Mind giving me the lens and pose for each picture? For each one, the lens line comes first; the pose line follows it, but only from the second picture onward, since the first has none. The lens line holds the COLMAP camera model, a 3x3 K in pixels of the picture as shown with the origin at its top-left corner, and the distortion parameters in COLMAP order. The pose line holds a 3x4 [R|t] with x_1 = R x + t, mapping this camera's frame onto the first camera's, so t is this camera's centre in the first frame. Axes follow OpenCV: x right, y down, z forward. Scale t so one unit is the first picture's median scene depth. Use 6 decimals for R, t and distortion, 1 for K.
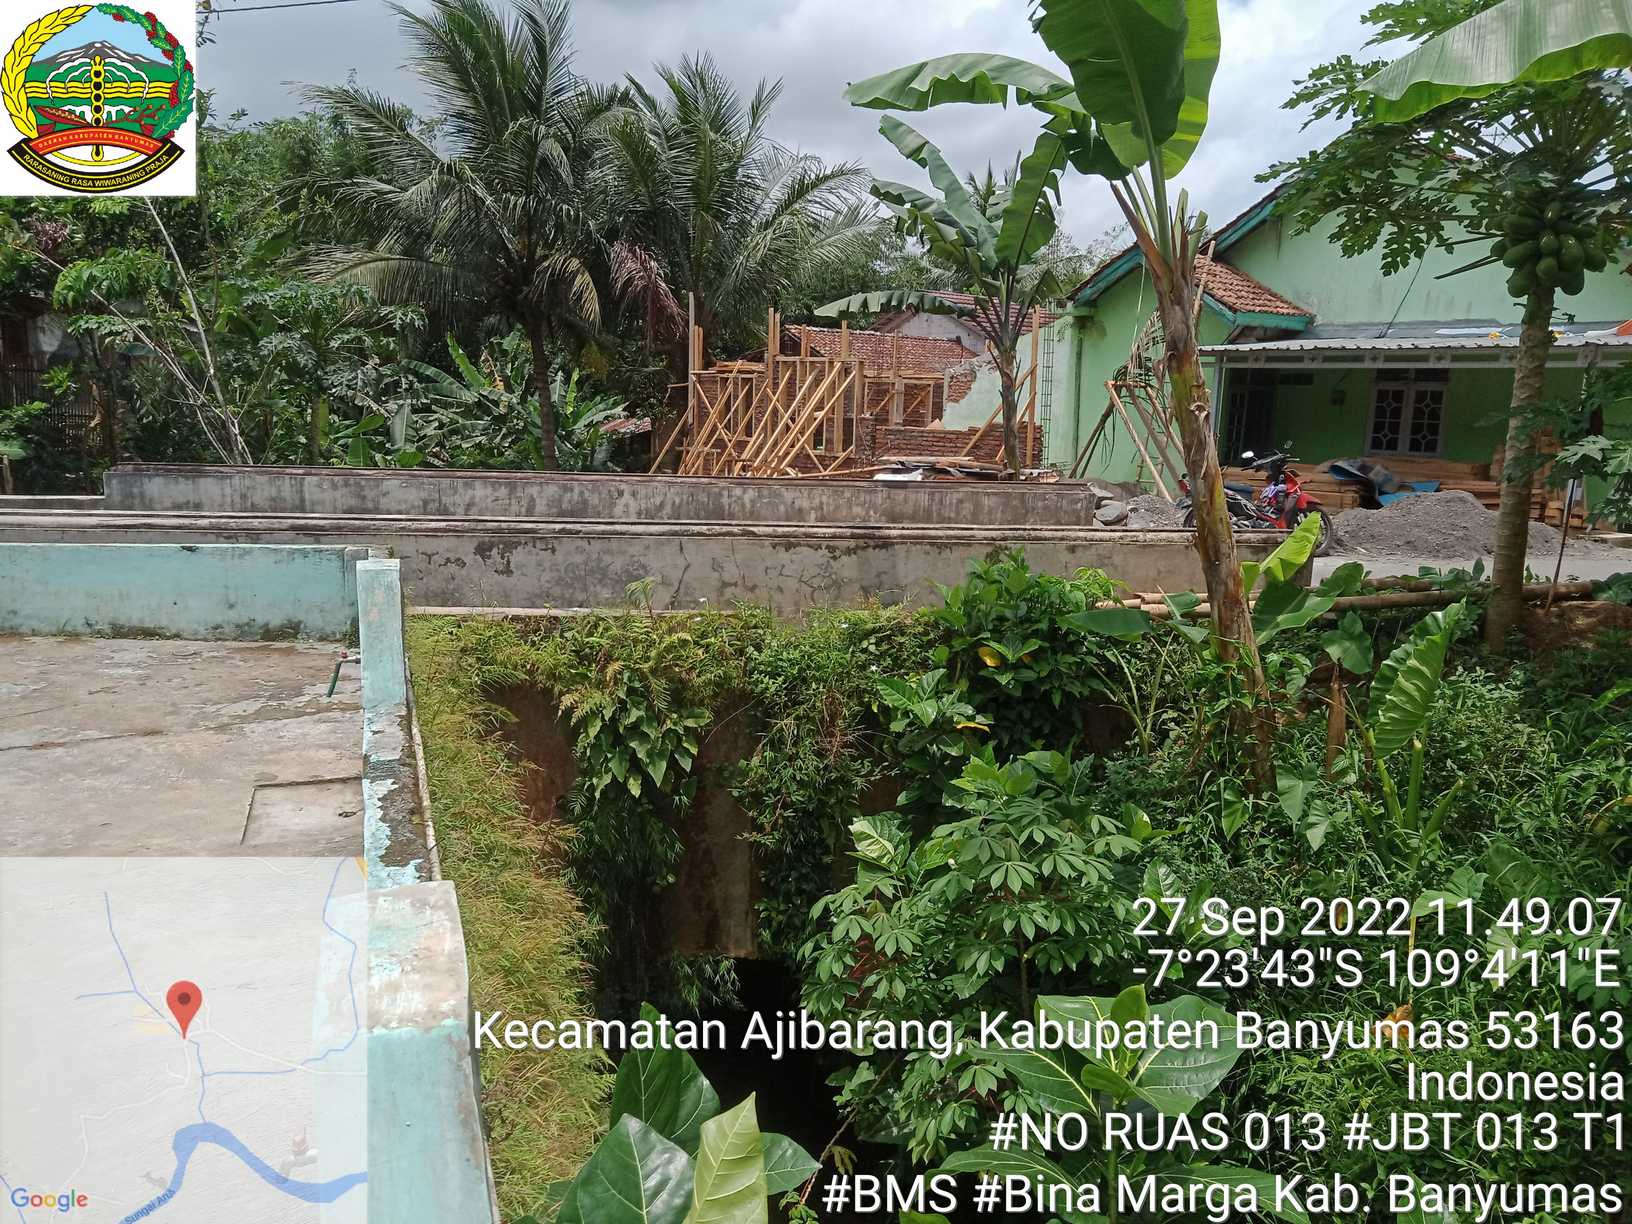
lens RADIAL K [[1231.0, 0, 809.3], [0, 1231.0, 605.0], [0, 0, 1]] dist [0.073583, -0.119000]
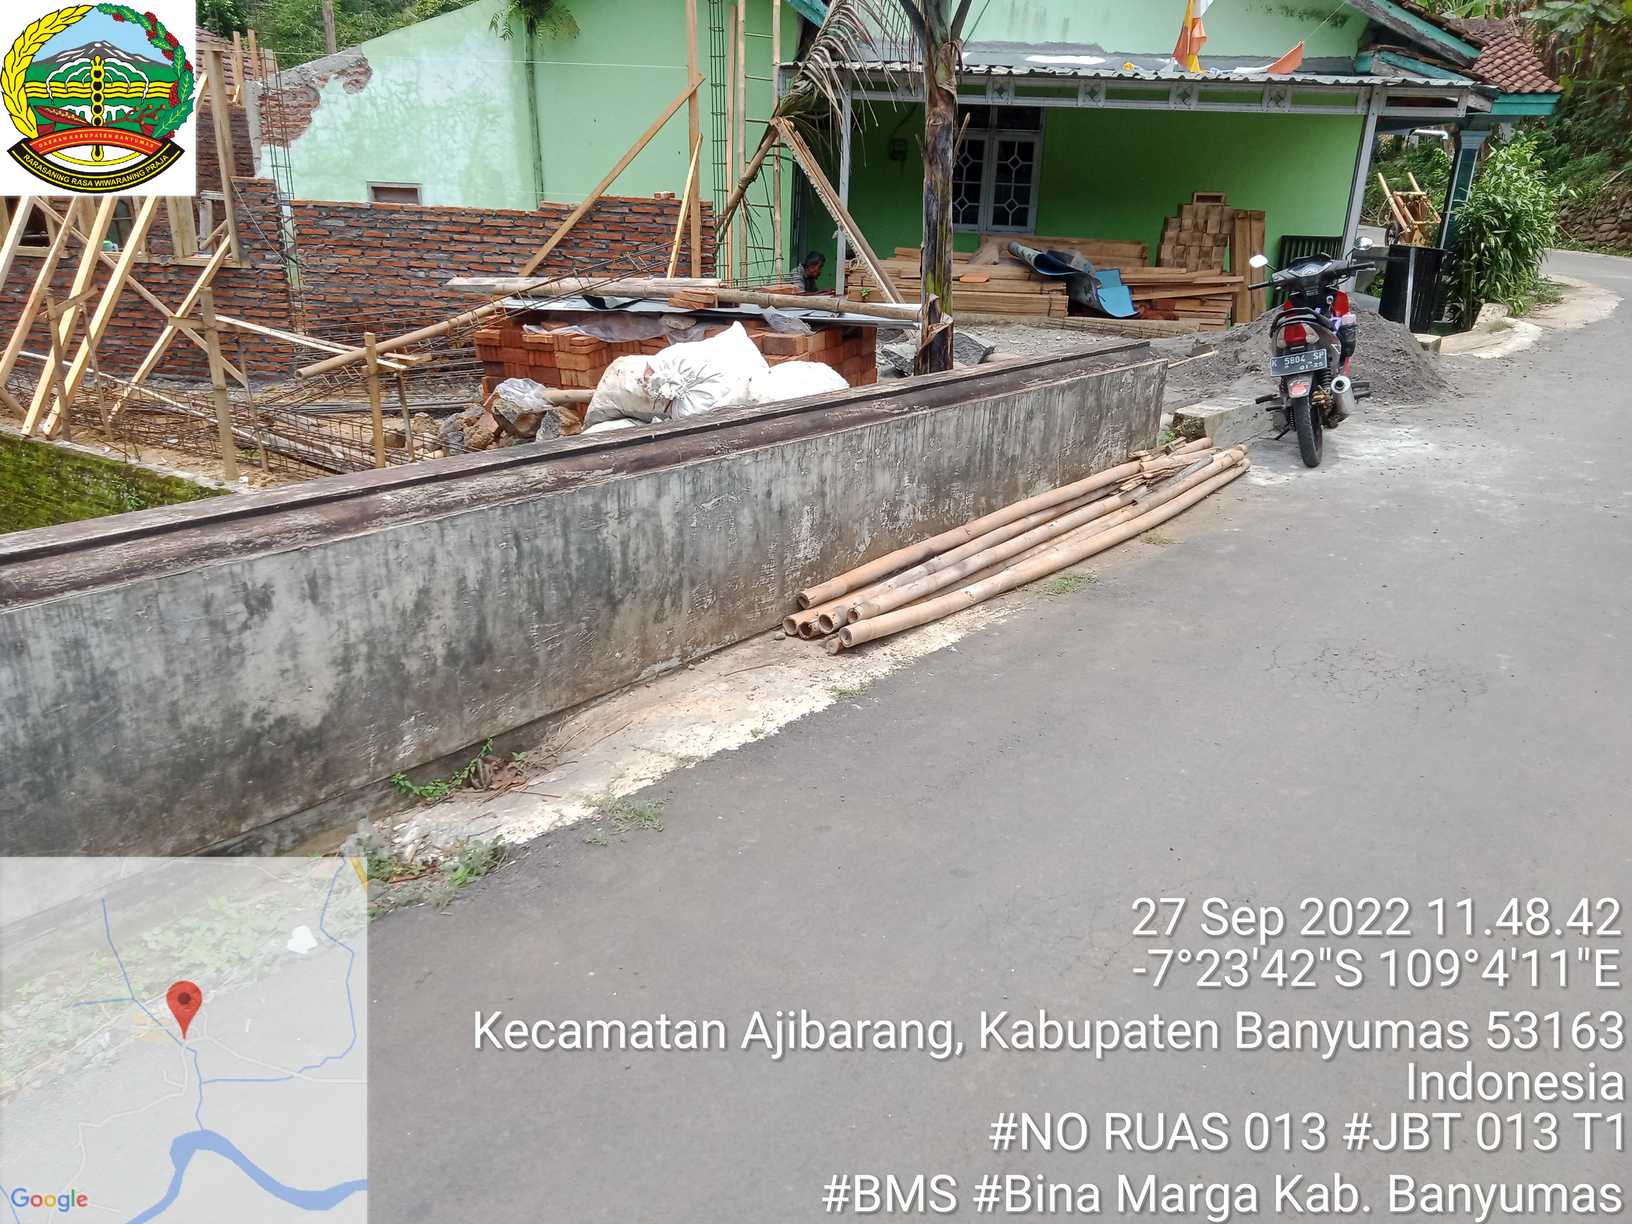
lens RADIAL K [[1223.4, 0, 816.0], [0, 1223.4, 612.0], [0, 0, 1]] dist [0.032404, -0.011081]
pose [[0.738511, -0.229825, 0.633863, -0.217937], [0.097447, 0.966624, 0.236942, -0.130209], [-0.667162, -0.113216, 0.736259, 0.764555]]
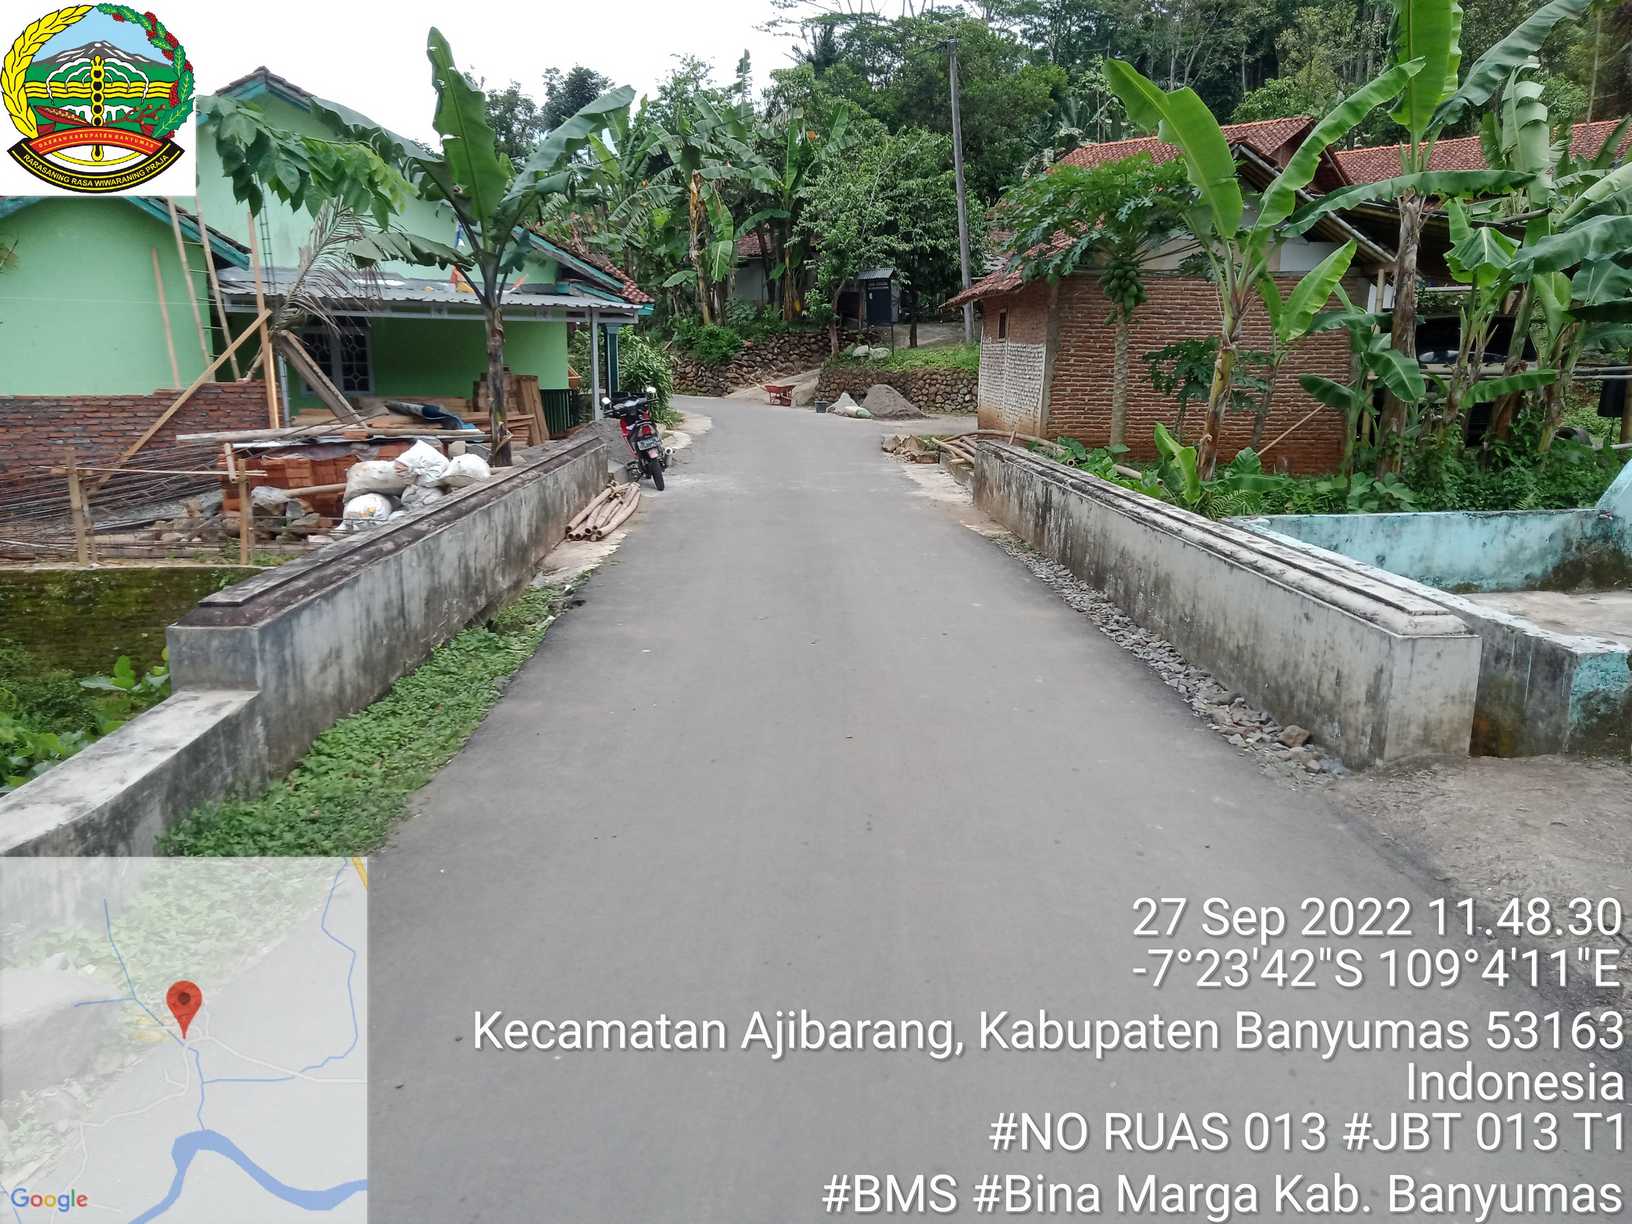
lens RADIAL K [[1223.4, 0, 816.0], [0, 1223.4, 612.0], [0, 0, 1]] dist [0.032404, -0.011081]
pose [[0.126062, -0.231258, 0.964691, -0.871596], [0.161534, 0.964255, 0.210045, -0.152761], [-0.978783, 0.129352, 0.158912, 0.707986]]
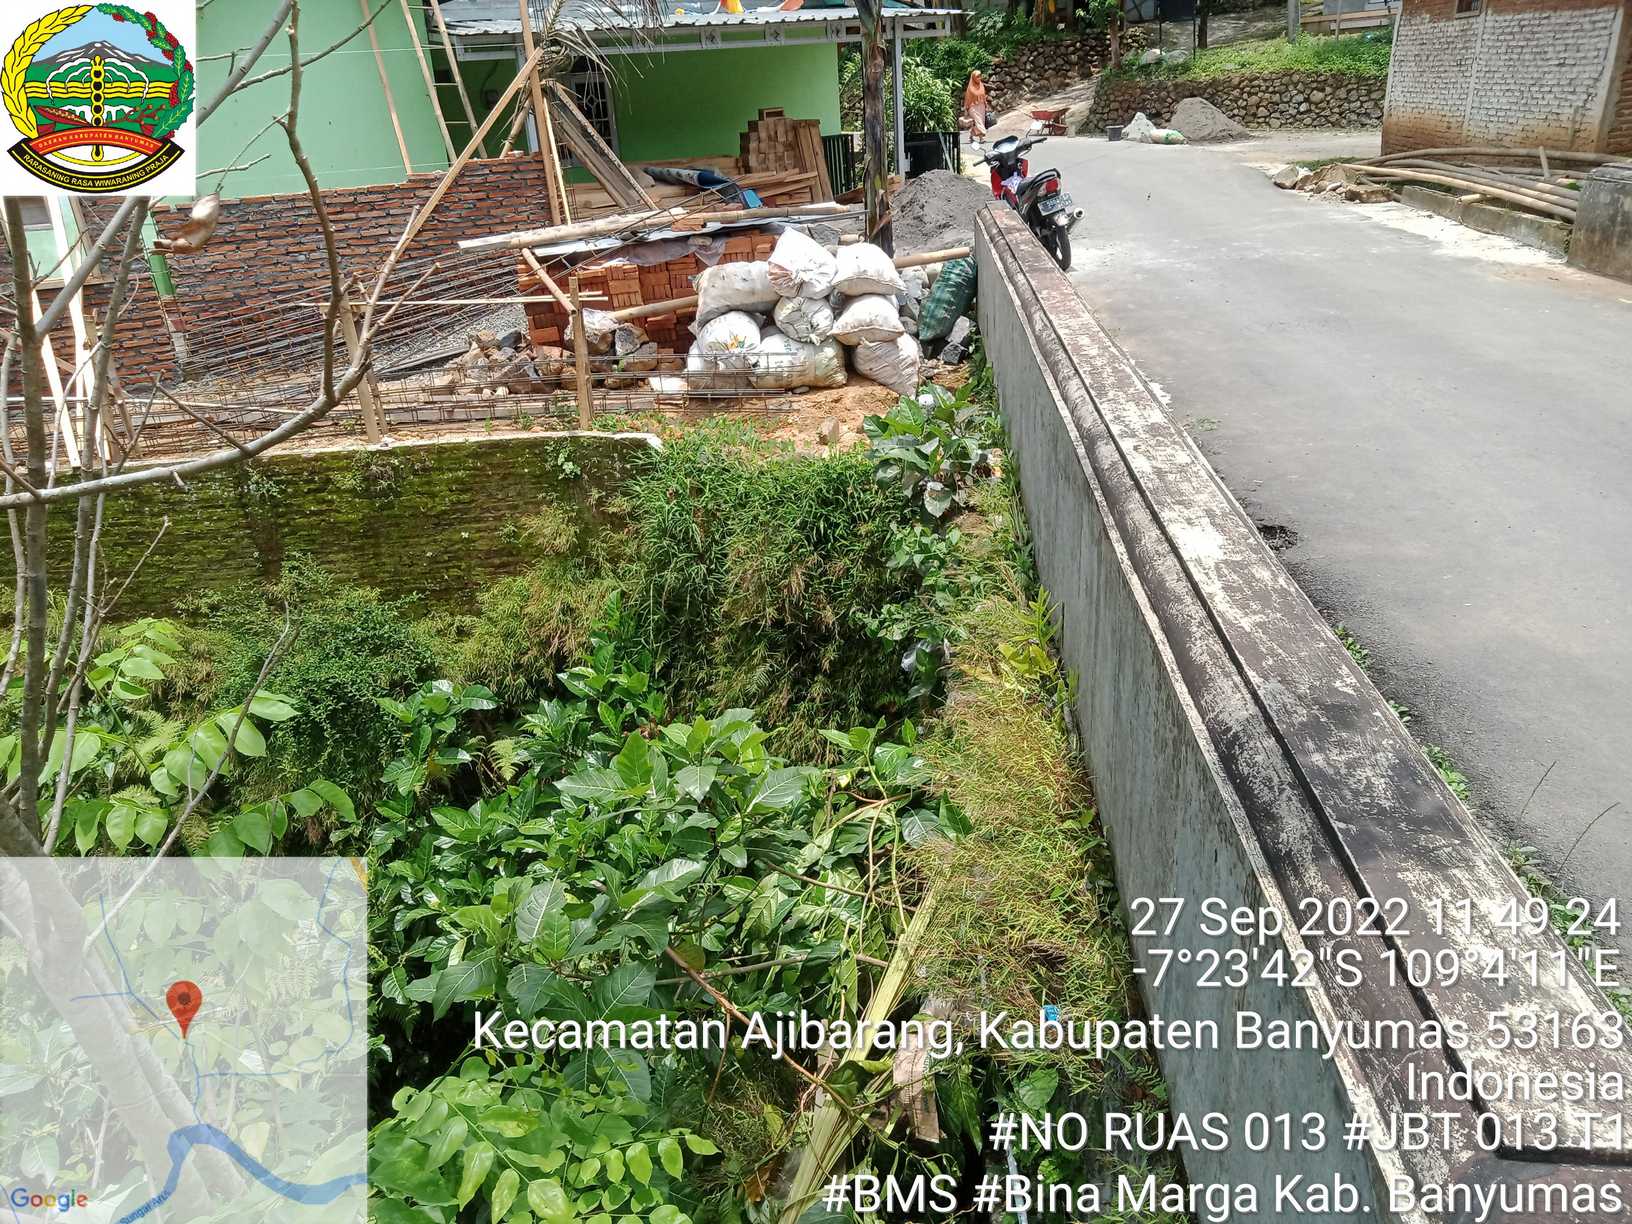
lens RADIAL K [[1231.0, 0, 809.3], [0, 1231.0, 605.0], [0, 0, 1]] dist [0.073583, -0.119000]
pose [[0.237525, -0.414508, 0.878501, -0.609299], [0.233198, 0.902268, 0.362671, -0.189189], [-0.942974, 0.118721, 0.310974, 0.968024]]
